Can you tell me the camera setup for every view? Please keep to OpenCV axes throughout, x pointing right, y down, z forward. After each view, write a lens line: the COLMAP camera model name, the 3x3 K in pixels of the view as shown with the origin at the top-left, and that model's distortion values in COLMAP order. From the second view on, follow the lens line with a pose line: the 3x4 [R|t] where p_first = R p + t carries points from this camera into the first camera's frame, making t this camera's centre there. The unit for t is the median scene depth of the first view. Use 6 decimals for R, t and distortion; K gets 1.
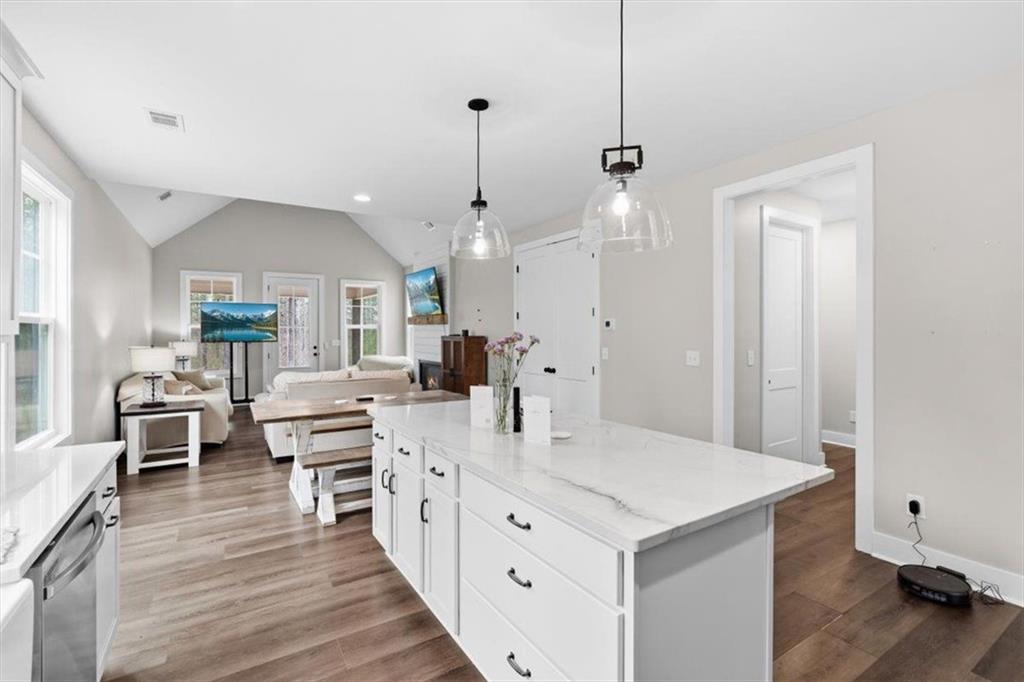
lens RADIAL K [[461.9, 0, 516.3], [0, 461.9, 332.3], [0, 0, 1]] dist [-0.003507, 0.001512]
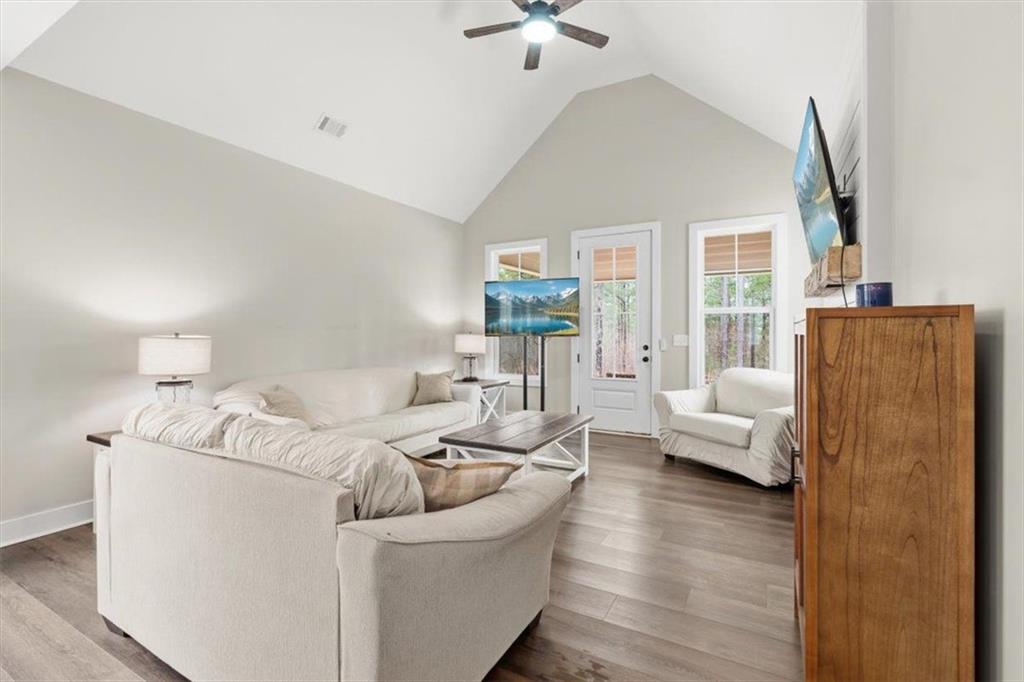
lens RADIAL K [[461.9, 0, 514.6], [0, 461.9, 332.6], [0, 0, 1]] dist [-0.003507, 0.001512]
pose [[0.479912, 0.008921, -0.877271, -0.001579], [-0.004765, 0.999960, 0.007562, 0.011592], [0.877304, 0.000551, 0.479935, 0.624258]]
